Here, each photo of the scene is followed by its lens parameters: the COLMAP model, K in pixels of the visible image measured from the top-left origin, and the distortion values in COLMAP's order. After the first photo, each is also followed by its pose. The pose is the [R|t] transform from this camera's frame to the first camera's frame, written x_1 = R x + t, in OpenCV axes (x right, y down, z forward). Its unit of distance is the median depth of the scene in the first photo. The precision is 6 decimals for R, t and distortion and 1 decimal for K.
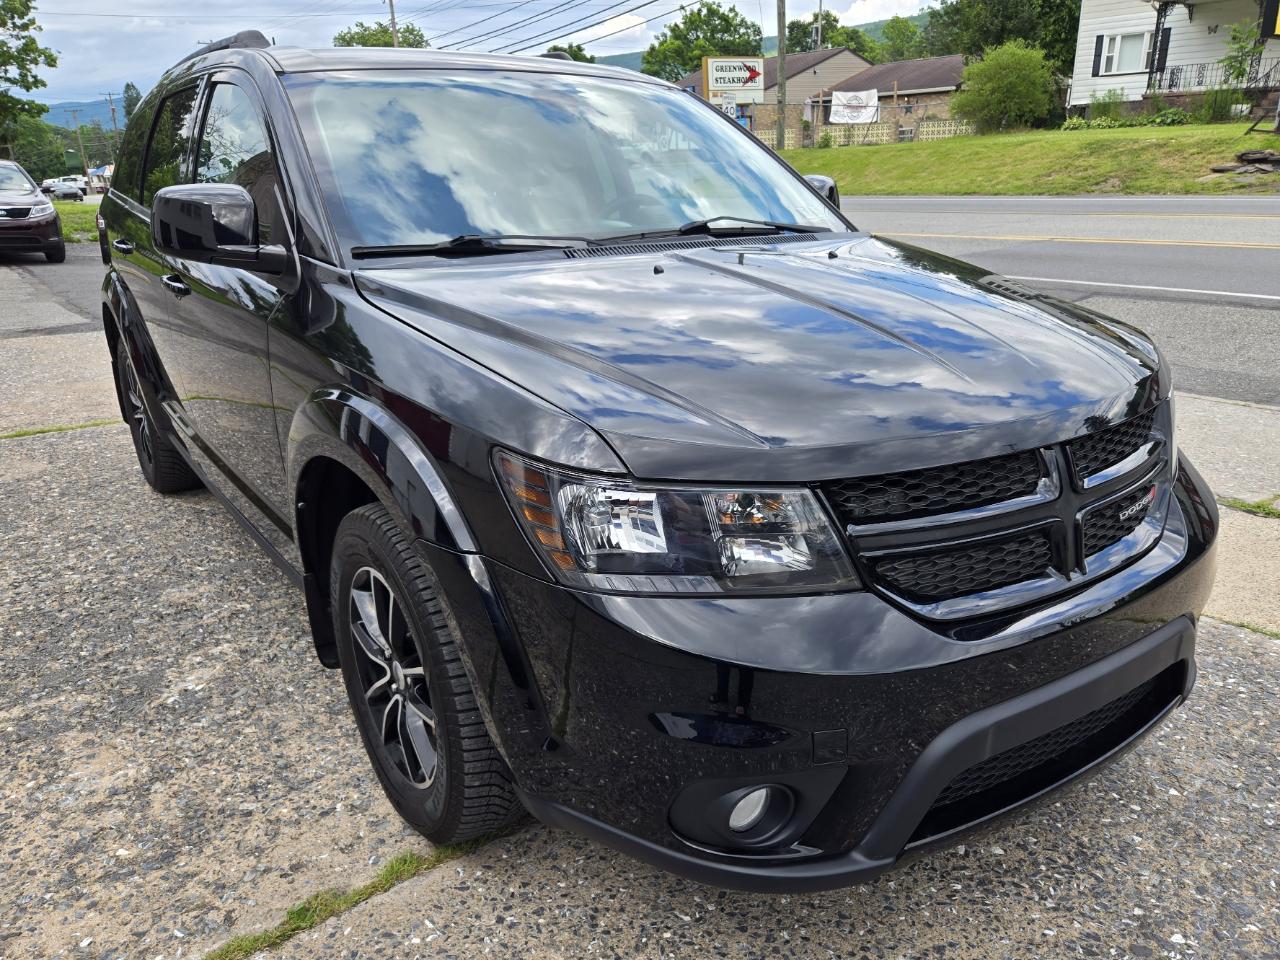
lens RADIAL K [[966.4, 0, 642.2], [0, 966.4, 531.0], [0, 0, 1]] dist [0.067861, -0.049127]
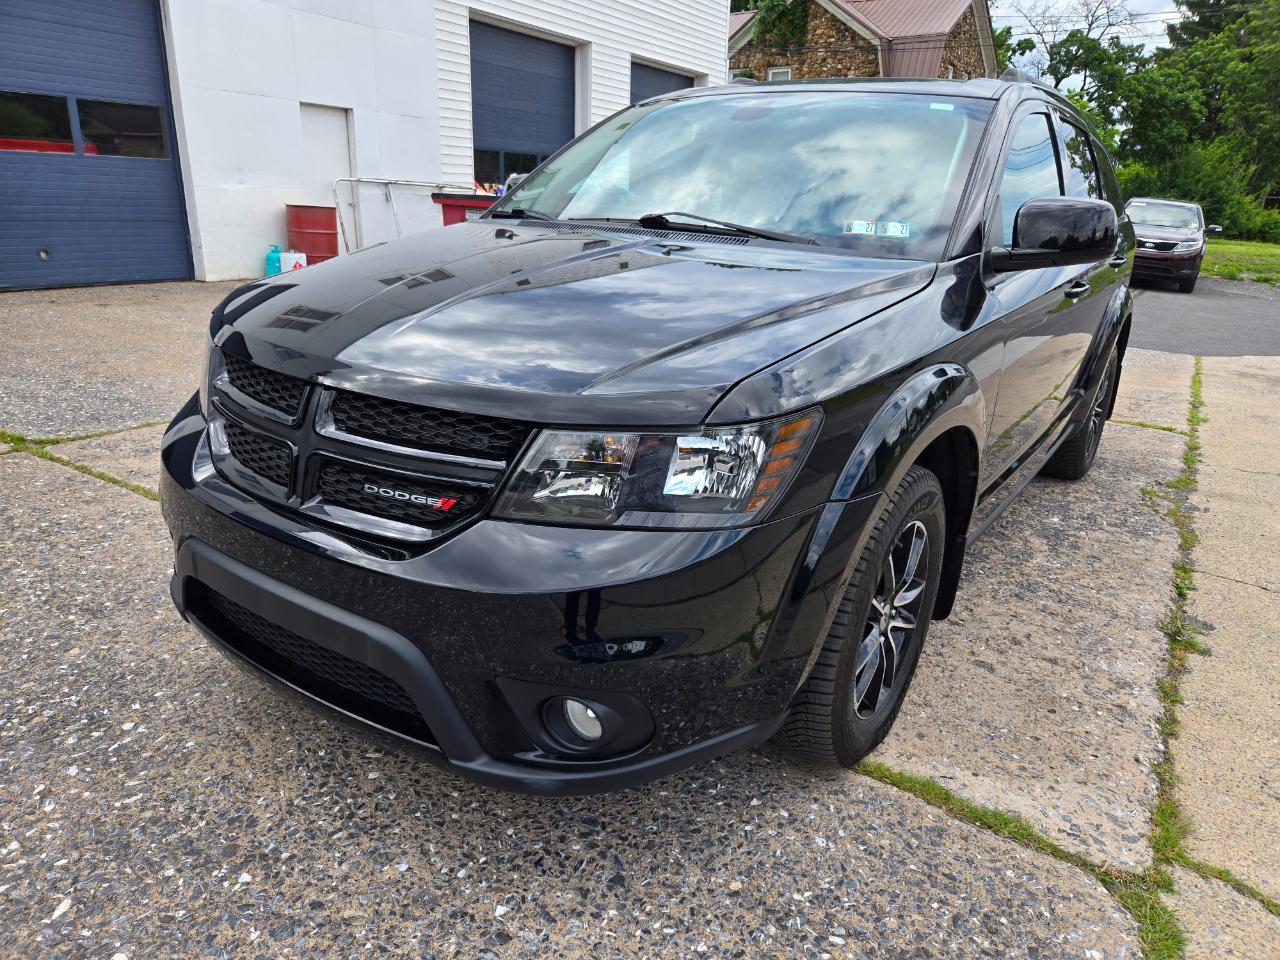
lens RADIAL K [[858.8, 0, 632.2], [0, 858.8, 471.5], [0, 0, 1]] dist [0.067197, -0.049241]
pose [[0.338831, 0.319868, -0.884804, 0.974765], [-0.379978, 0.906848, 0.182327, -0.211278], [0.860703, 0.274428, 0.428811, 0.604093]]
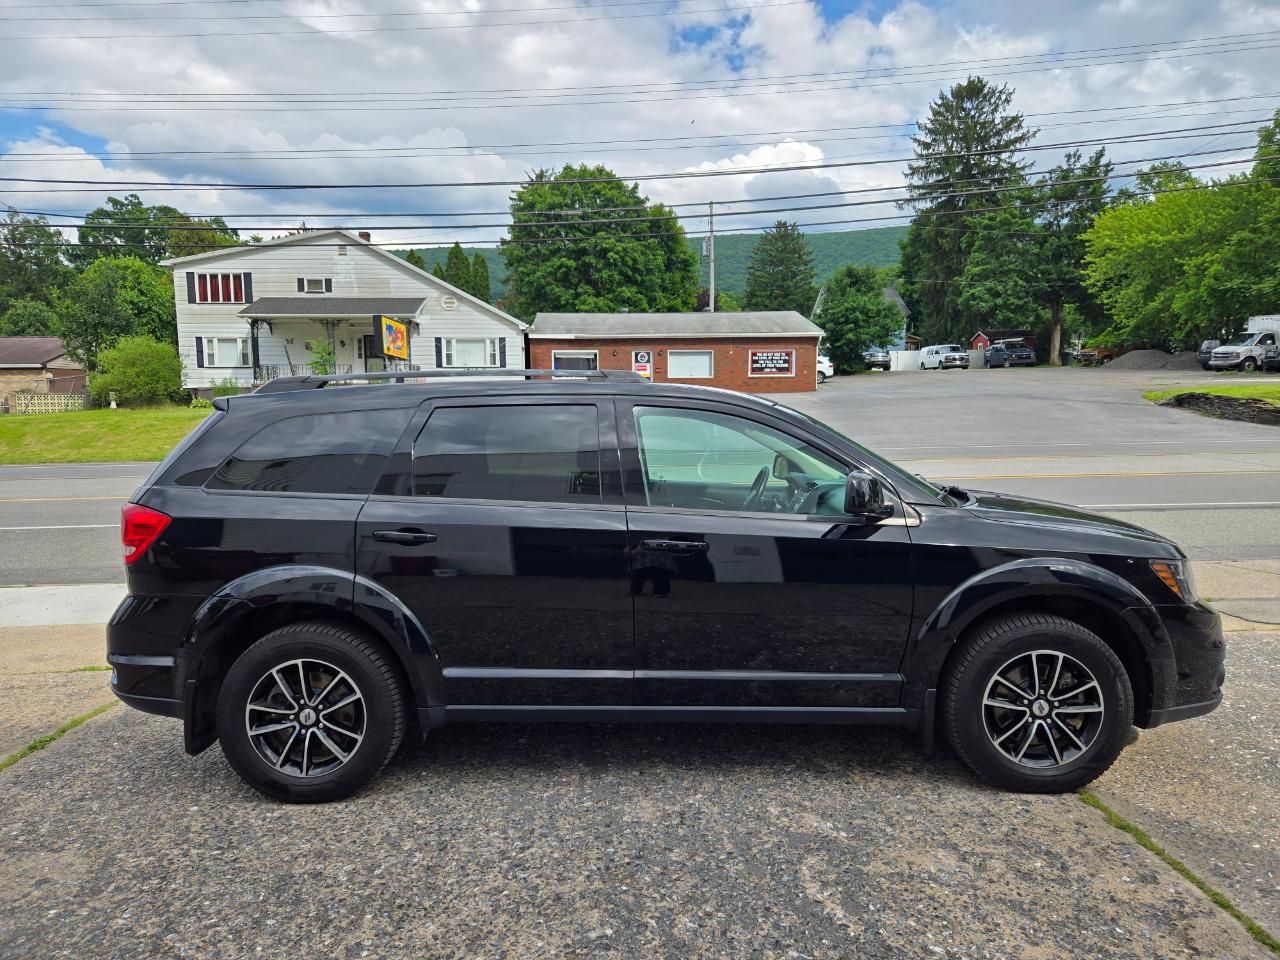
lens RADIAL K [[858.8, 0, 646.9], [0, 858.8, 480.5], [0, 0, 1]] dist [0.067197, -0.049241]
pose [[0.570978, -0.052613, 0.819278, -1.702356], [0.293033, 0.945269, -0.143519, -0.208940], [-0.766887, 0.322022, 0.555145, 0.413464]]
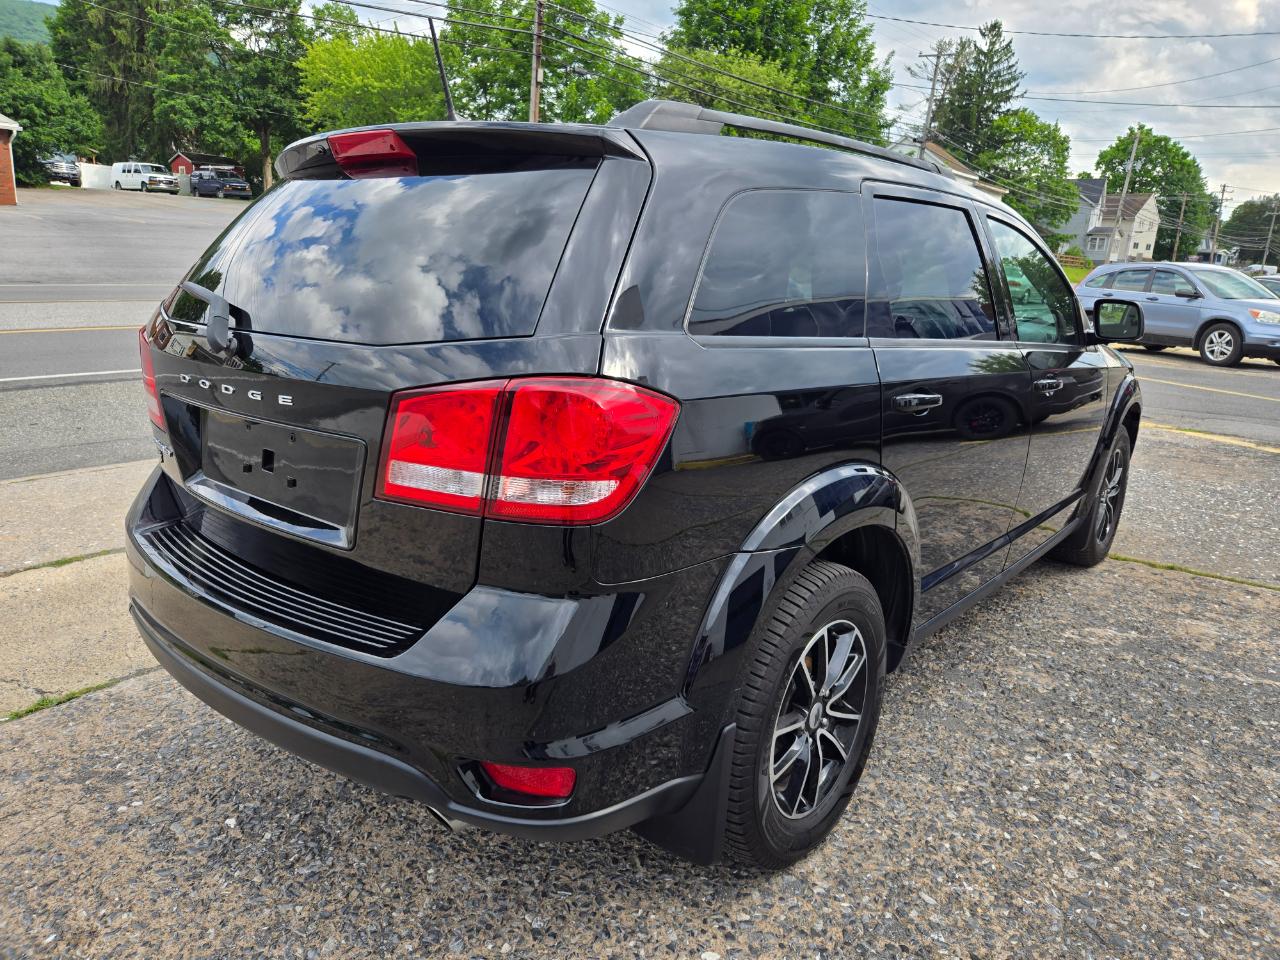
lens RADIAL K [[858.8, 0, 647.9], [0, 858.8, 475.7], [0, 0, 1]] dist [0.067197, -0.049241]
pose [[-0.276403, -0.220017, 0.935518, -1.570353], [0.310991, 0.900588, 0.303686, -0.724003], [-0.909333, 0.374878, -0.180502, 1.950684]]
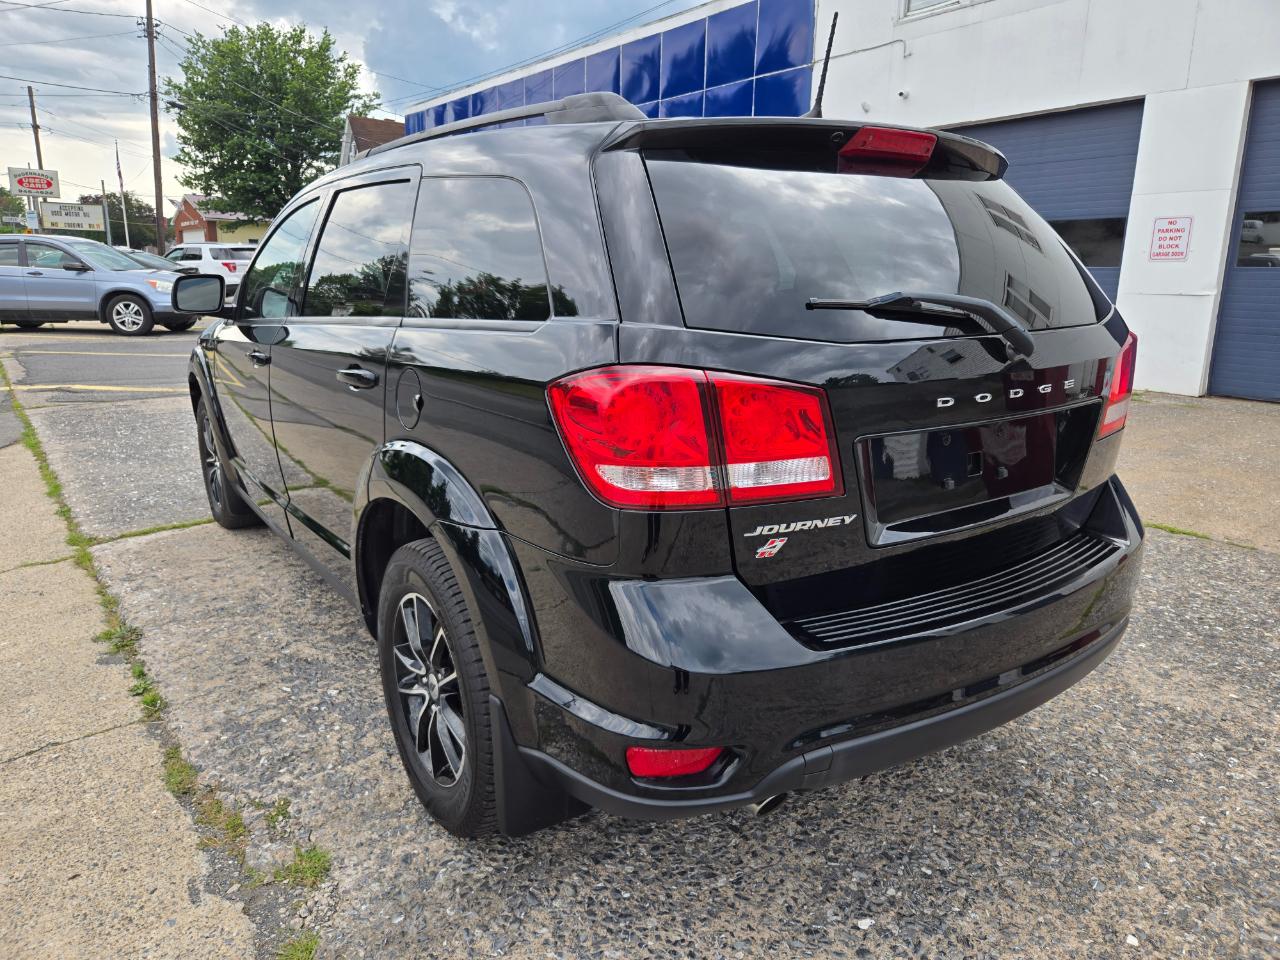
lens RADIAL K [[858.8, 0, 629.1], [0, 858.8, 475.0], [0, 0, 1]] dist [0.067197, -0.049241]
pose [[-0.999897, 0.008078, 0.011865, -0.508946], [0.013372, 0.824719, 0.565385, -1.019566], [-0.005218, 0.565486, -0.824742, 2.711178]]
